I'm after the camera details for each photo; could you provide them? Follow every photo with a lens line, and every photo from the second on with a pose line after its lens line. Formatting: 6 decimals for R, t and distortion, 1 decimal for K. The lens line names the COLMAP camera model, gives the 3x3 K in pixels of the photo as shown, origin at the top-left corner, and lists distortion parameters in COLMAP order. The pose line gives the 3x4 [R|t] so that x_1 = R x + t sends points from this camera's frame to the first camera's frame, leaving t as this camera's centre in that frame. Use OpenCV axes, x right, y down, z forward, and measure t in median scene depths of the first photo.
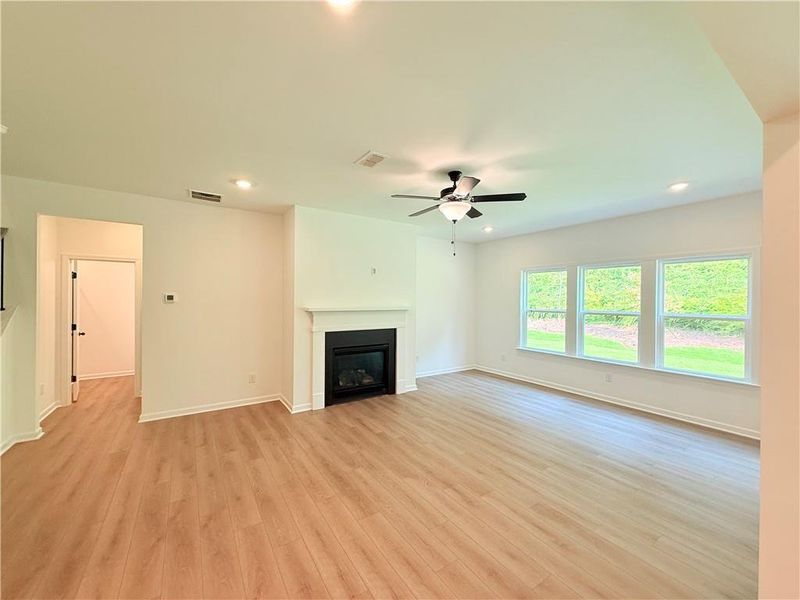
lens RADIAL K [[319.3, 0, 400.0], [0, 319.3, 300.0], [0, 0, 1]] dist [0.000403, 0.000033]
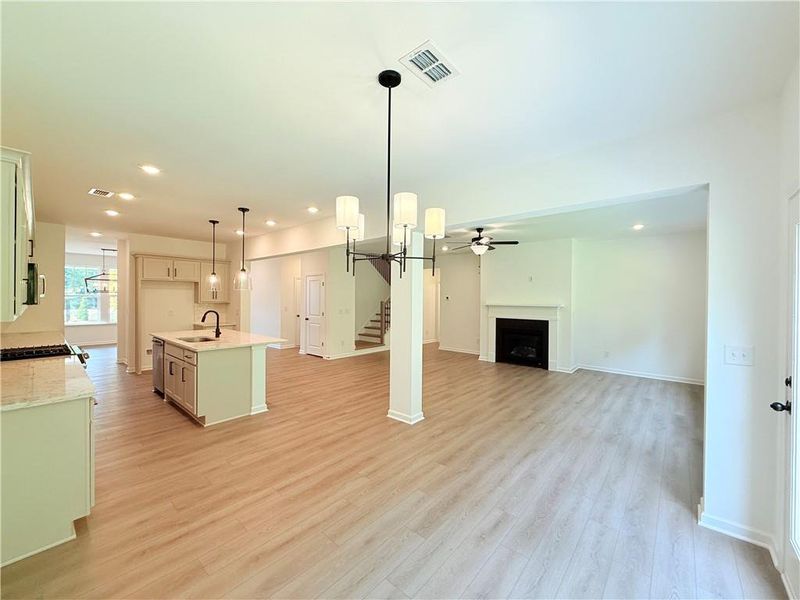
lens RADIAL K [[319.3, 0, 400.0], [0, 319.3, 300.0], [0, 0, 1]] dist [0.000403, 0.000033]
pose [[0.257381, 0.000868, -0.966310, 1.306736], [-0.009459, 0.999954, -0.001621, 0.012369], [0.966264, 0.009558, 0.257378, 0.066350]]
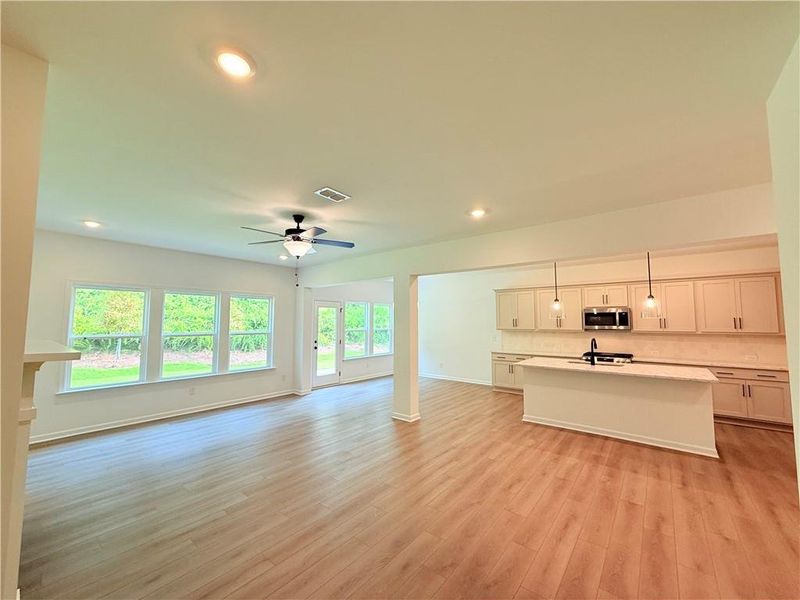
lens RADIAL K [[319.3, 0, 400.0], [0, 319.3, 300.0], [0, 0, 1]] dist [0.000403, 0.000033]
pose [[-0.299746, 0.058158, 0.952245, -0.745754], [-0.000585, 0.998129, -0.061144, -0.013533], [-0.954019, -0.018885, -0.299152, 0.710960]]
